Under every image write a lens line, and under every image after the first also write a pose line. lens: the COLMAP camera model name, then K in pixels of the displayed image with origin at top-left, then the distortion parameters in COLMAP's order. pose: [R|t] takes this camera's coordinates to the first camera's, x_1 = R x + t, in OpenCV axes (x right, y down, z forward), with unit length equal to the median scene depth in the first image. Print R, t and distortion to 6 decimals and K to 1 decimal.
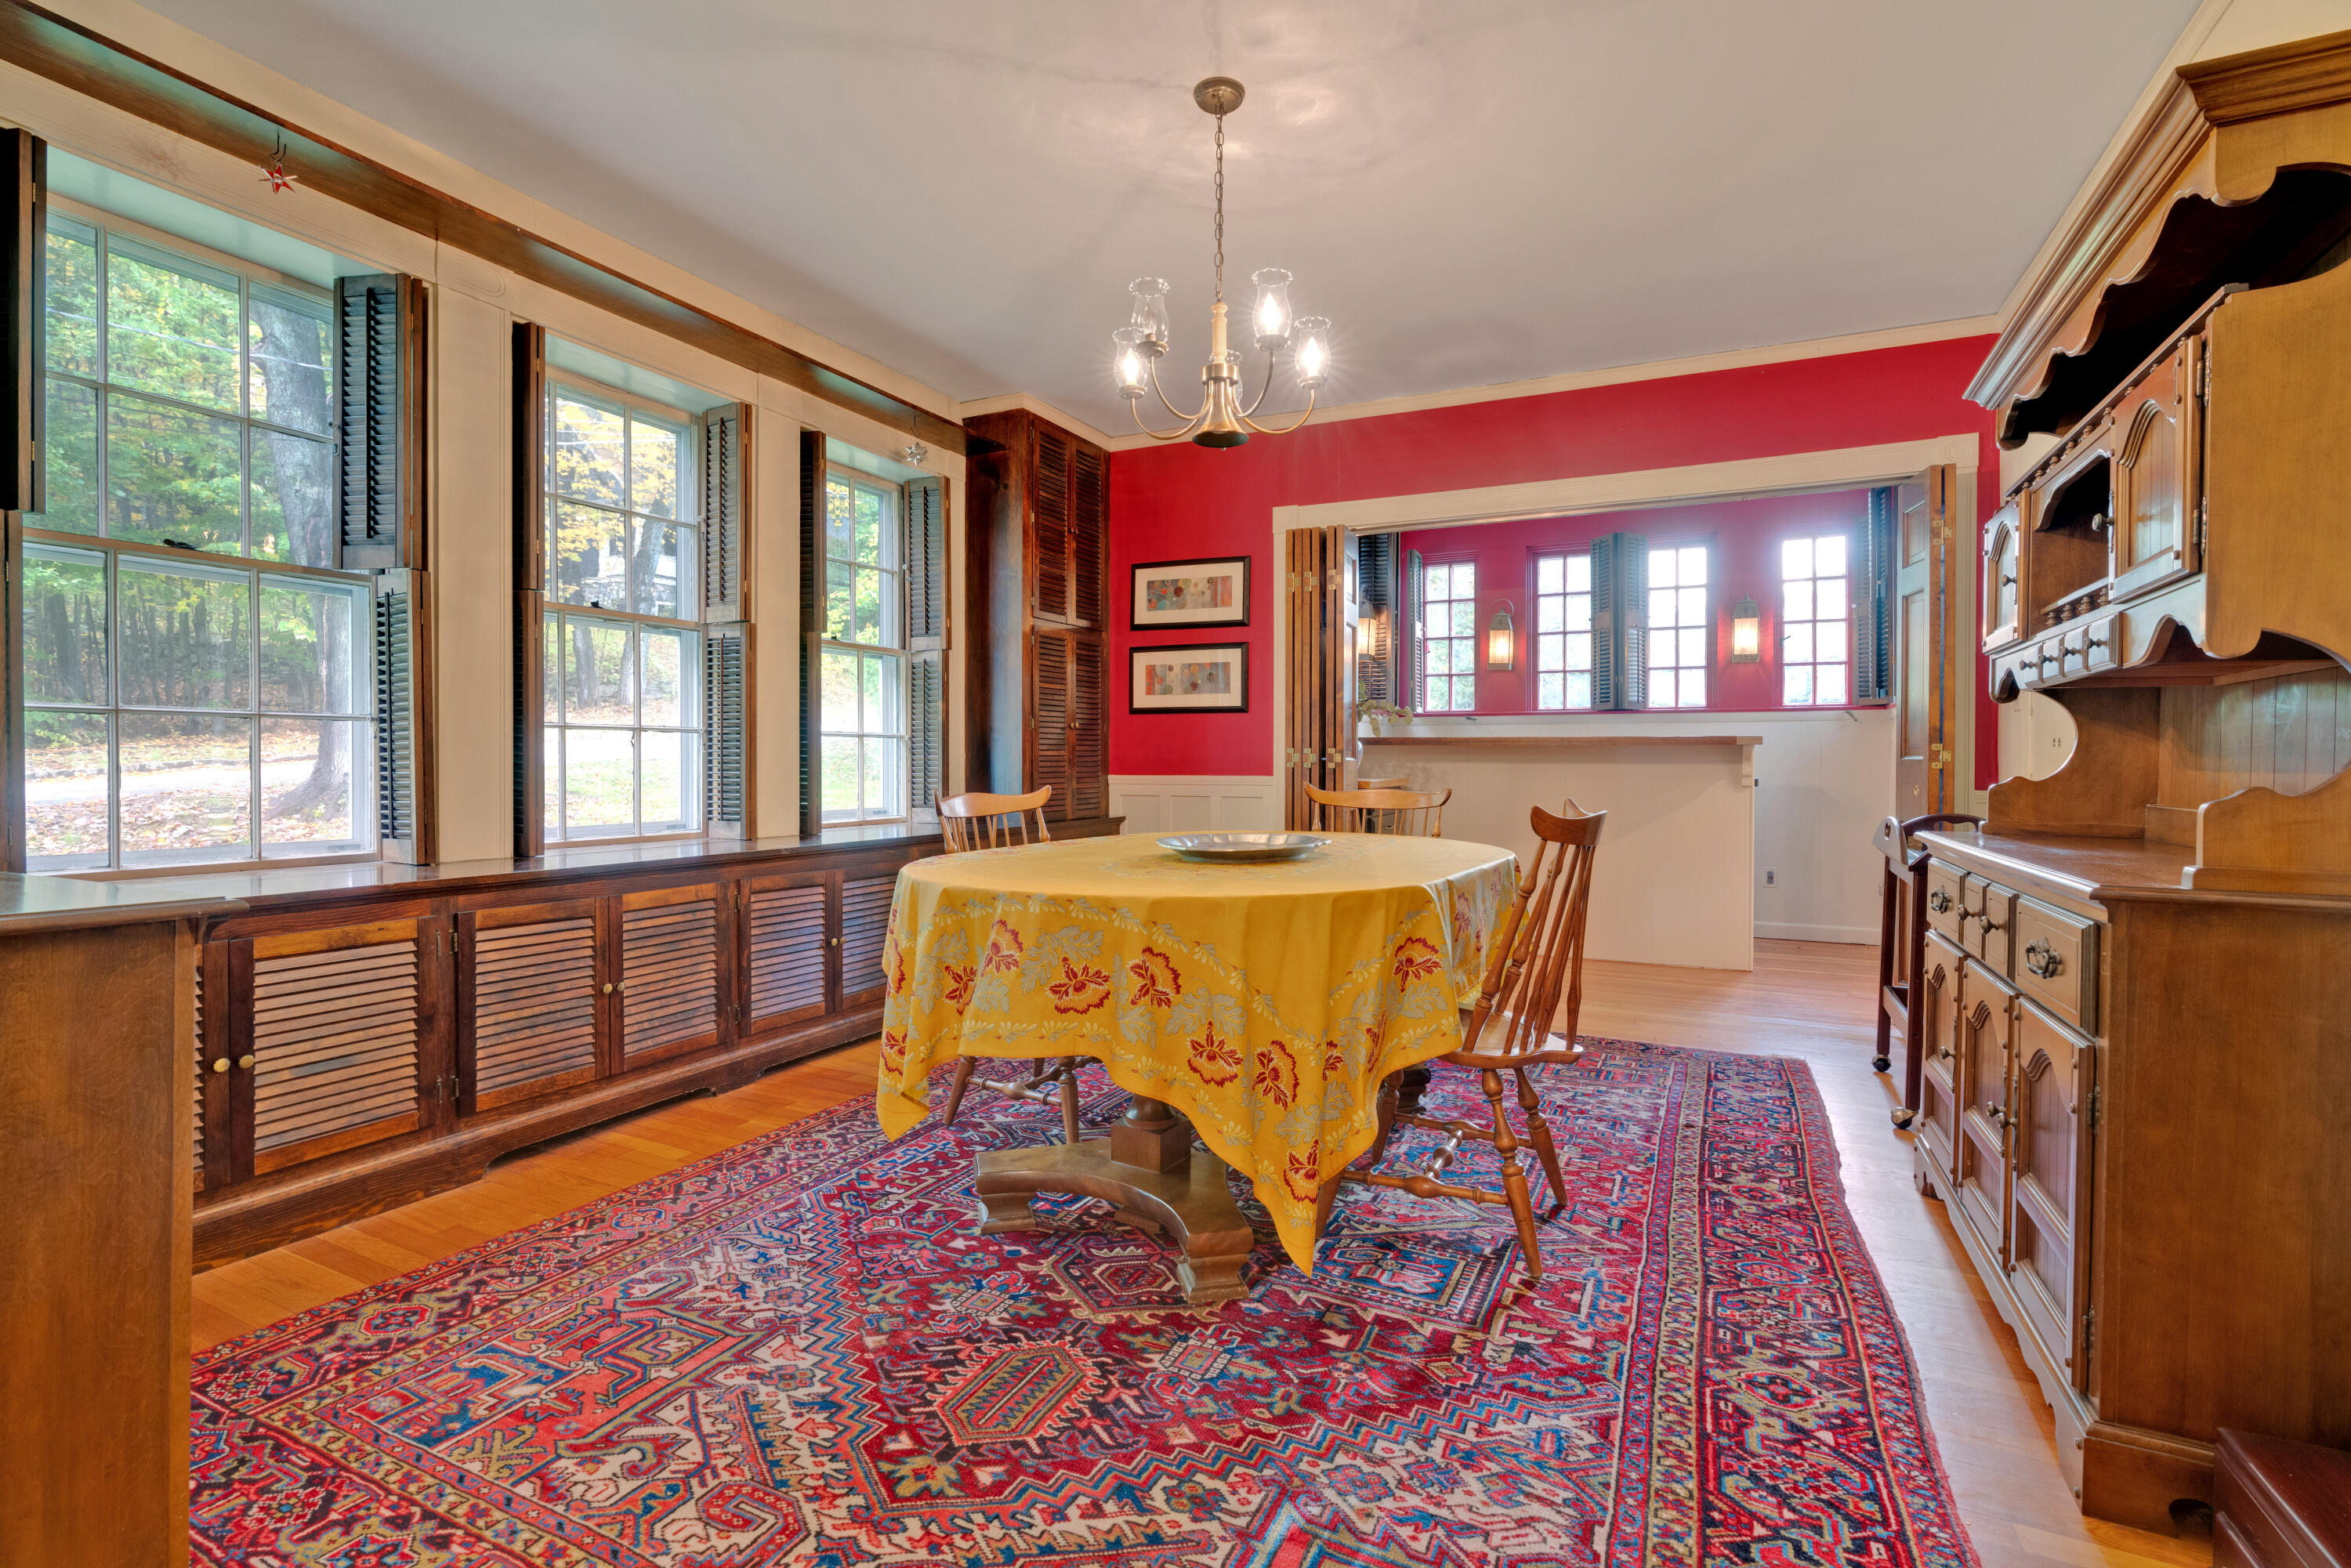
lens RADIAL K [[1045.2, 0, 1179.4], [0, 1045.2, 776.7], [0, 0, 1]] dist [-0.013417, 0.004488]
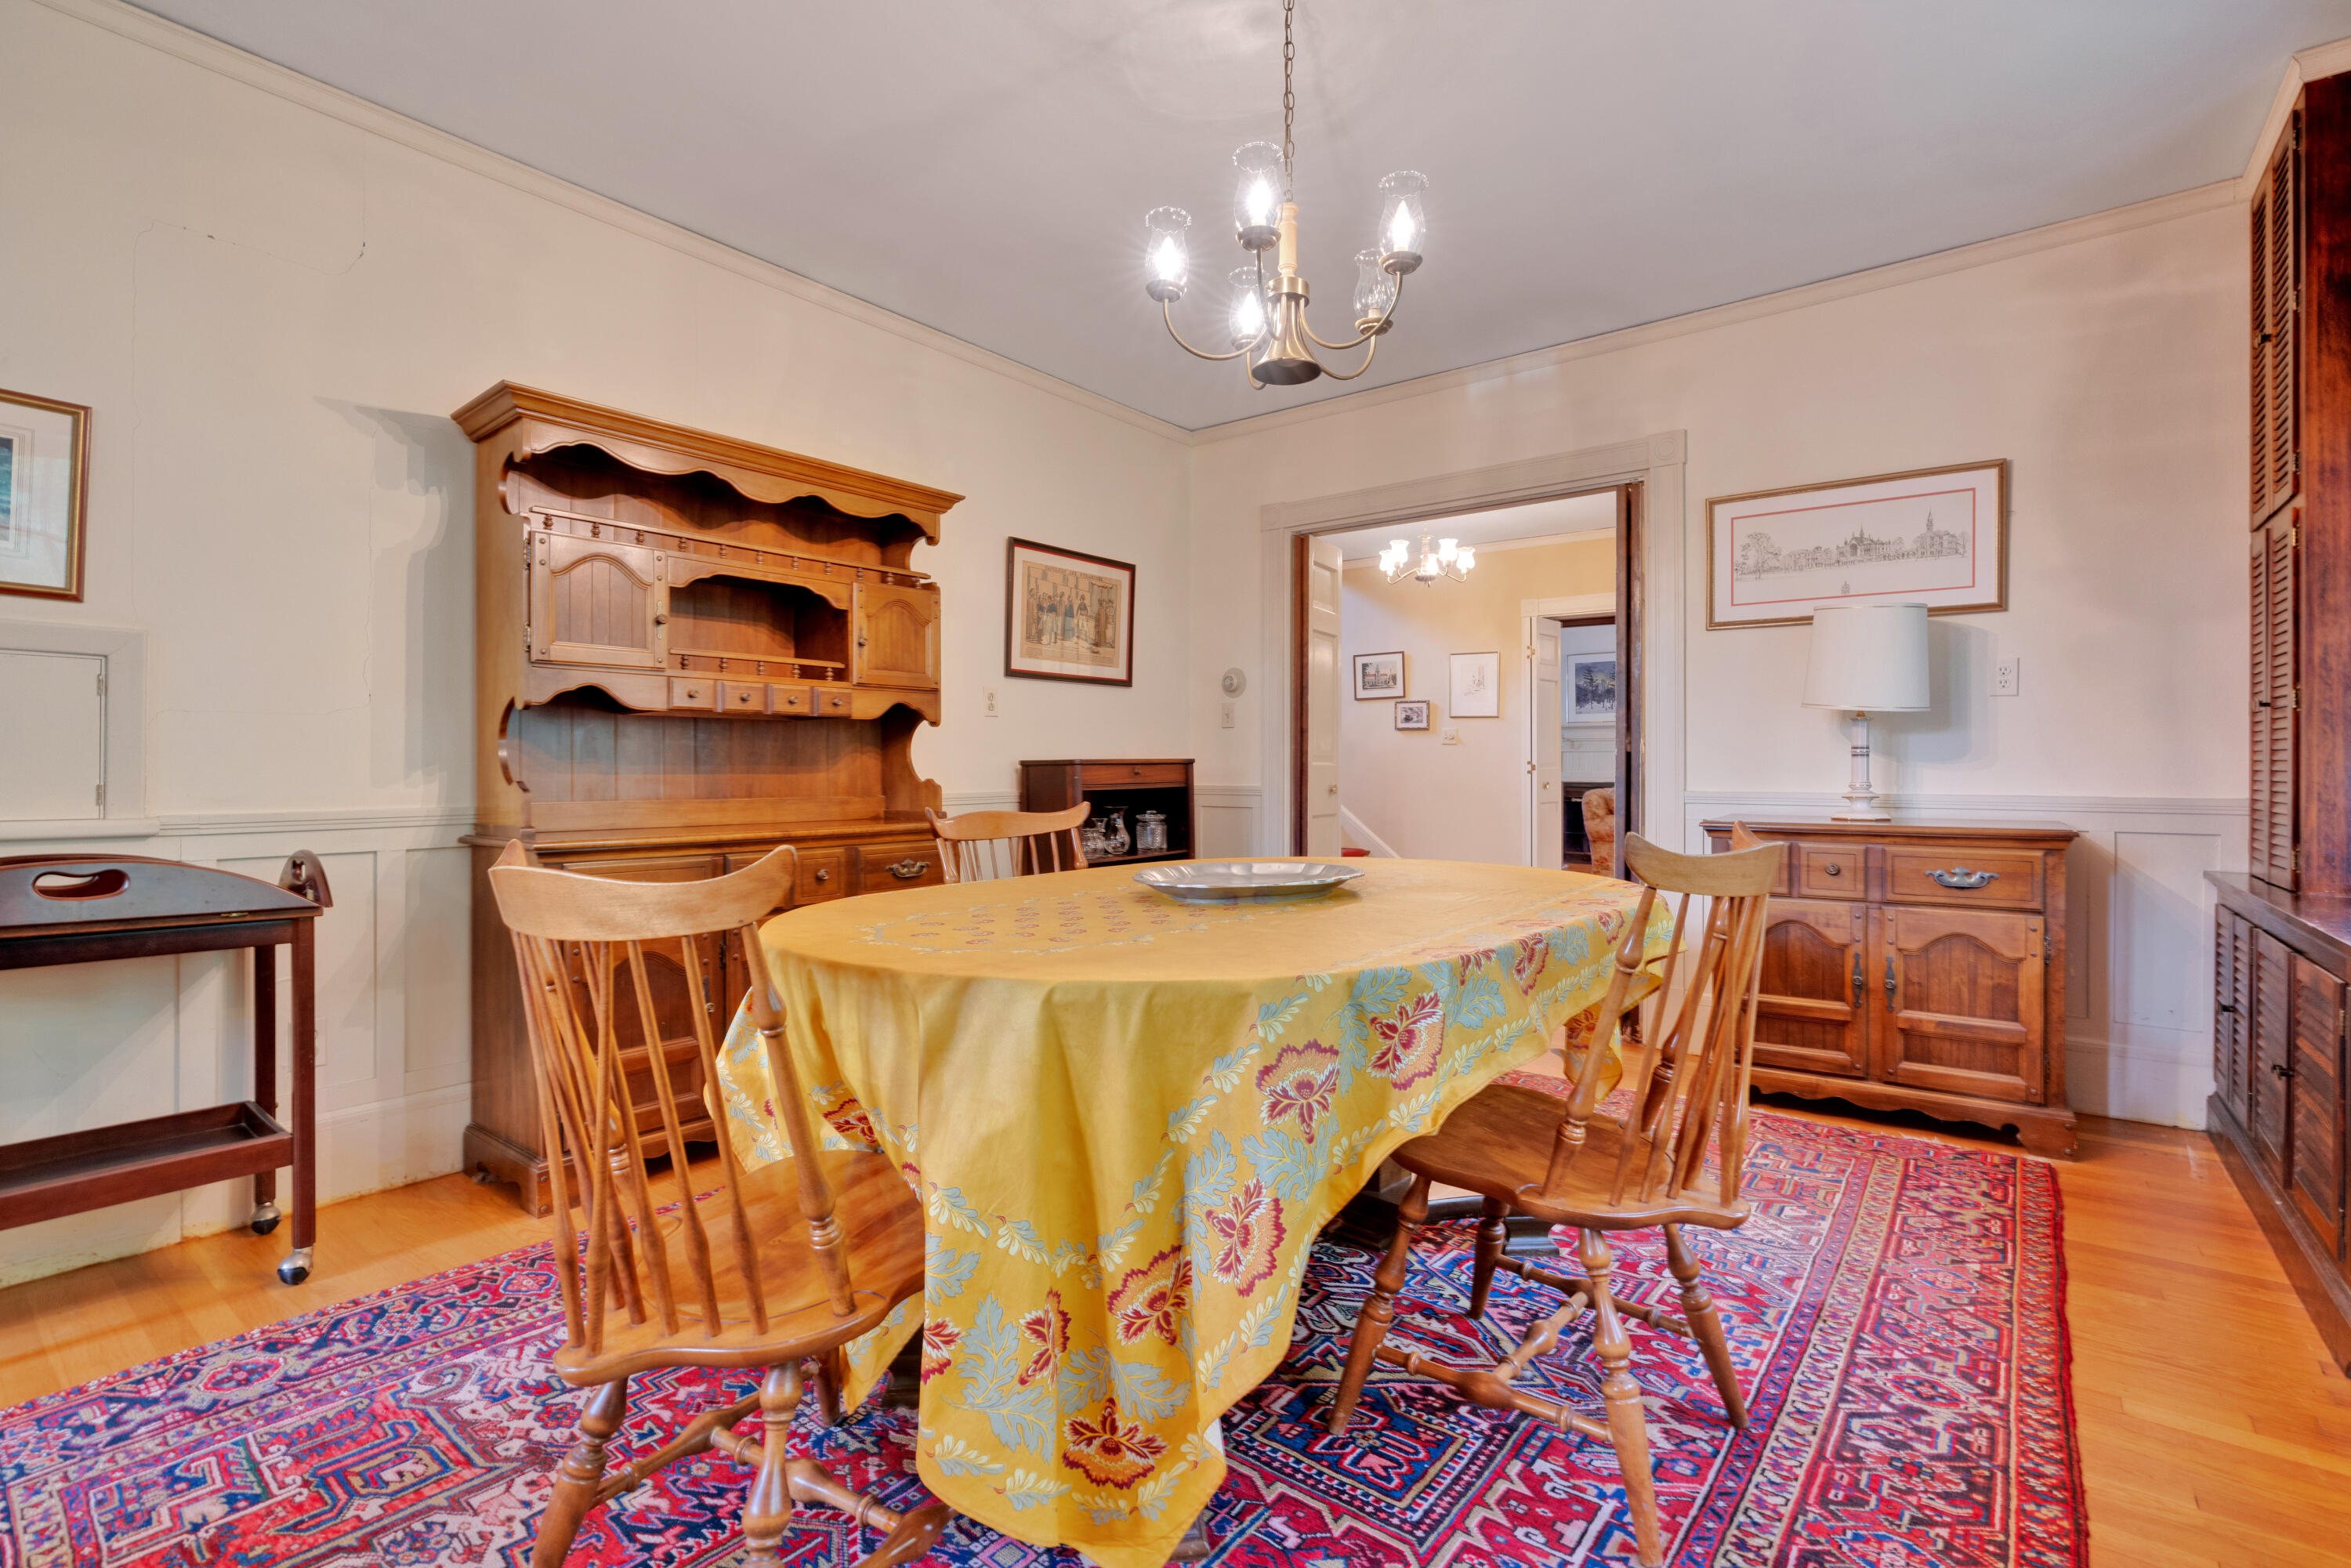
lens RADIAL K [[1045.2, 0, 1178.1], [0, 1045.2, 772.6], [0, 0, 1]] dist [-0.013417, 0.004488]
pose [[-0.977900, -0.006115, 0.208985, -0.045891], [-0.002739, 0.999861, 0.016439, -0.026129], [-0.209057, 0.015503, -0.977781, 1.744955]]
